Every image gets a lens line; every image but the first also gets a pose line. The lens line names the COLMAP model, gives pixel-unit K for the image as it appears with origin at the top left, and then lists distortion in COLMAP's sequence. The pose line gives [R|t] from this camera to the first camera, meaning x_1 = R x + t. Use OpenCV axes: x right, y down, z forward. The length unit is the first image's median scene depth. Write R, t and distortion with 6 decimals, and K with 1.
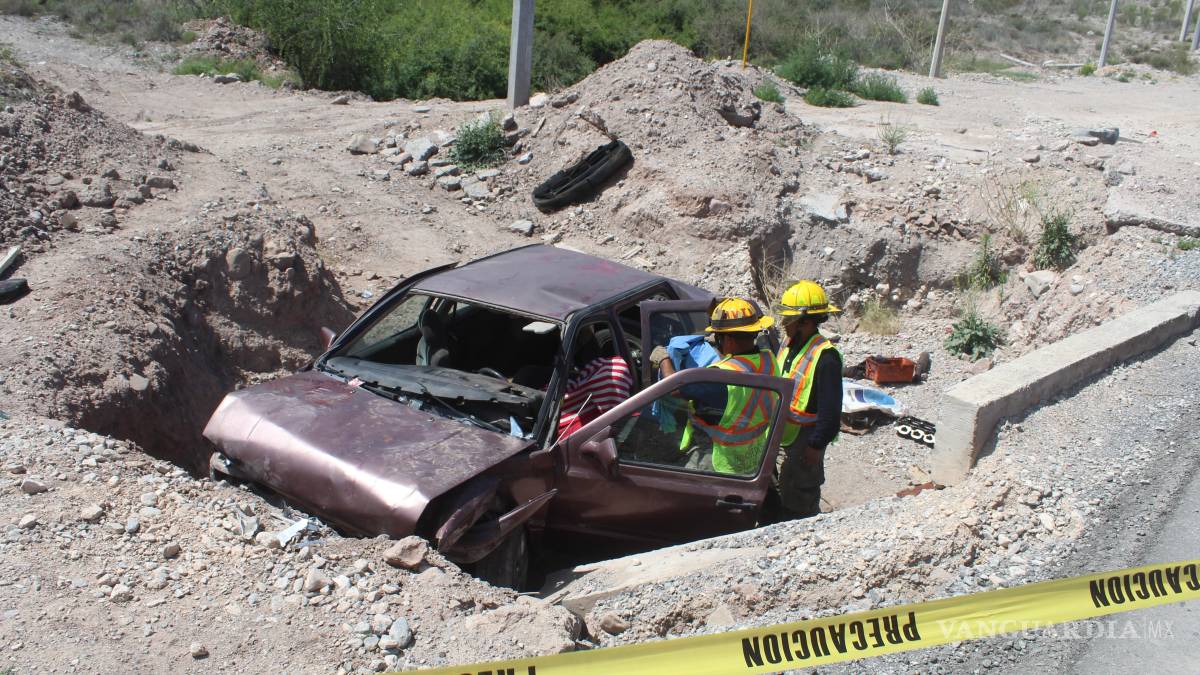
lens RADIAL K [[991.1, 0, 591.0], [0, 991.1, 341.5], [0, 0, 1]] dist [-0.166054, 0.144361]
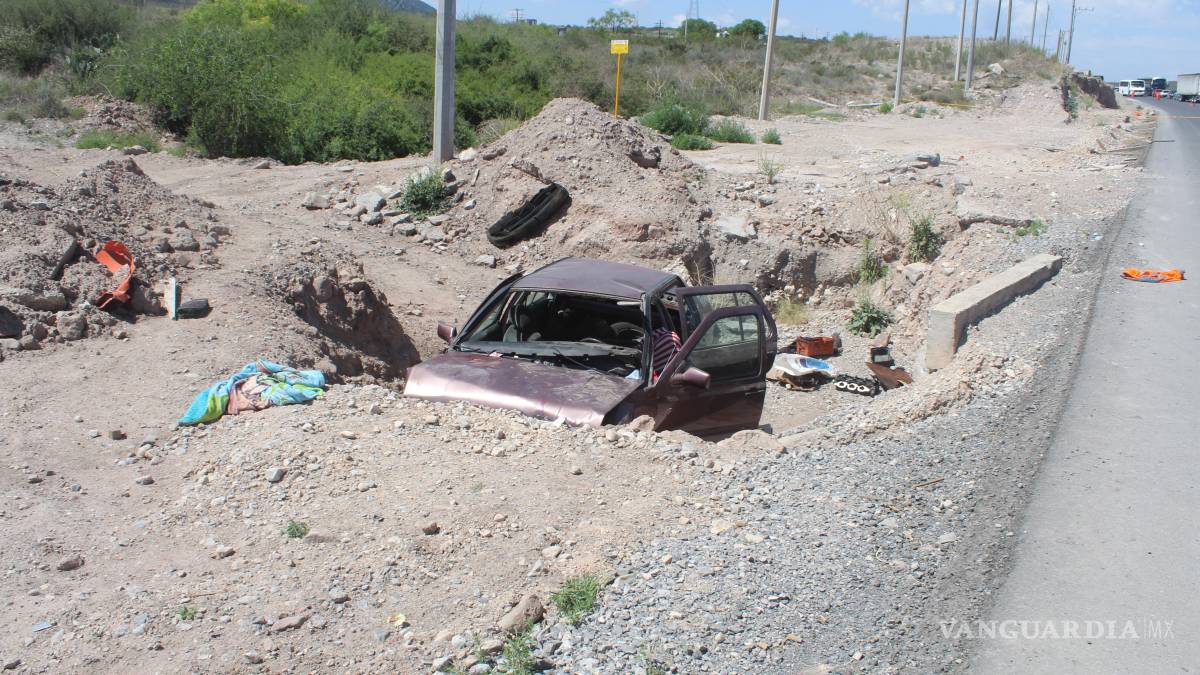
lens RADIAL K [[990.6, 0, 584.3], [0, 990.6, 332.6], [0, 0, 1]] dist [-0.161776, 0.144079]
pose [[0.981727, -0.076014, 0.174454, -0.178786], [0.087379, 0.994462, -0.058405, 0.050890], [-0.169048, 0.072581, 0.982932, -0.174192]]
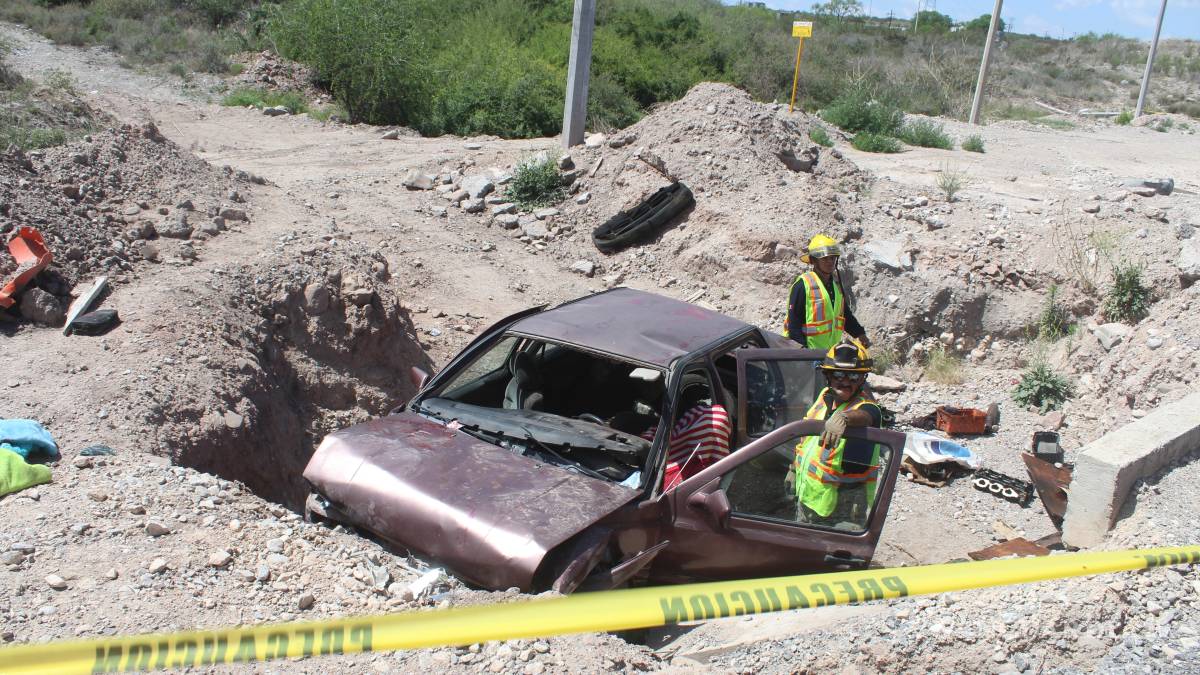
lens RADIAL K [[992.5, 0, 590.6], [0, 992.5, 340.9], [0, 0, 1]] dist [-0.165974, 0.144442]
pose [[0.999519, 0.023602, -0.020137, -0.043553], [-0.024366, 0.998959, -0.038566, -0.003931], [0.019206, 0.039038, 0.999053, 0.006988]]
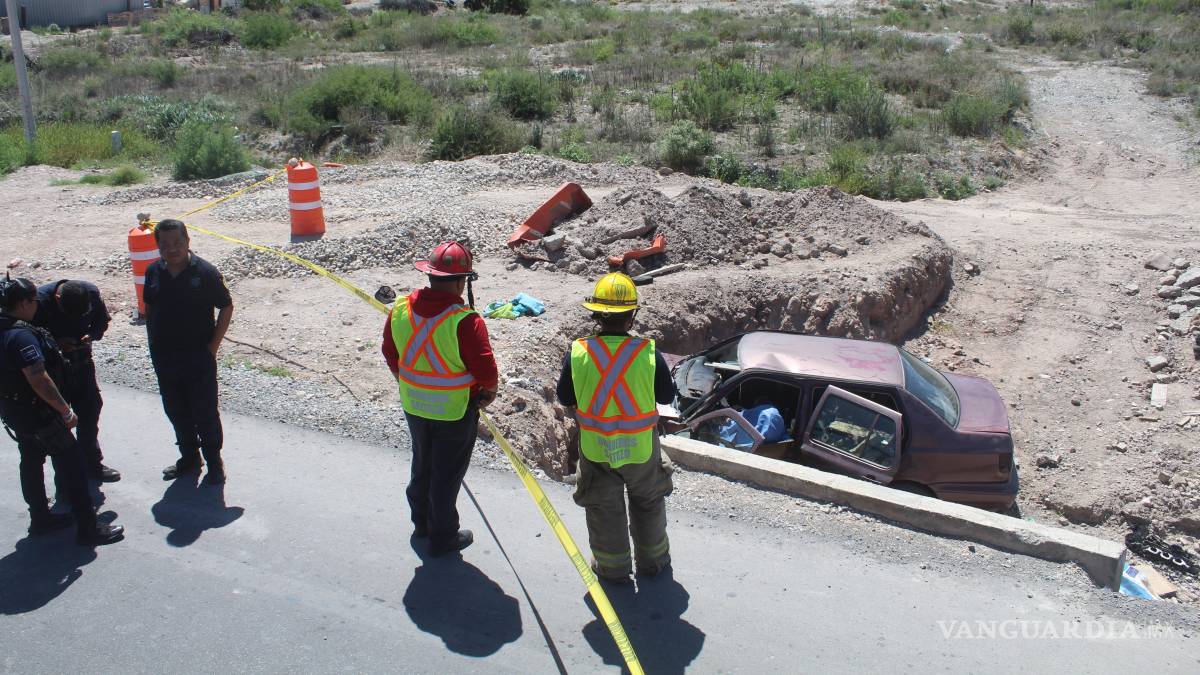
lens RADIAL K [[1002.8, 0, 604.9], [0, 1002.8, 279.7], [0, 0, 1]] dist [-0.166931, 0.158546]
pose [[0.312648, 0.211818, -0.925951, 0.751529], [-0.302427, 0.946288, 0.114355, -0.150249], [0.900438, 0.244280, 0.359915, 0.062683]]
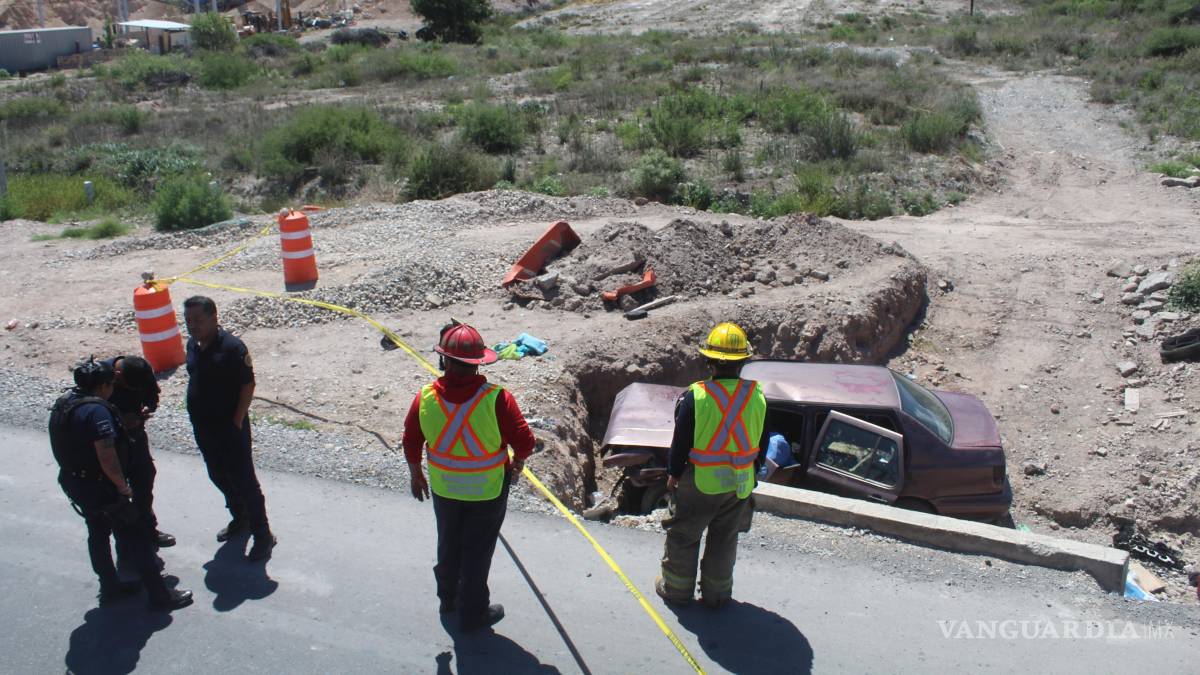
lens RADIAL K [[997.4, 0, 601.9], [0, 997.4, 278.8], [0, 0, 1]] dist [-0.166201, 0.151535]
pose [[0.359618, 0.178721, -0.915824, 0.764731], [-0.261321, 0.961500, 0.085021, -0.162344], [0.895760, 0.208749, 0.392476, 0.001853]]
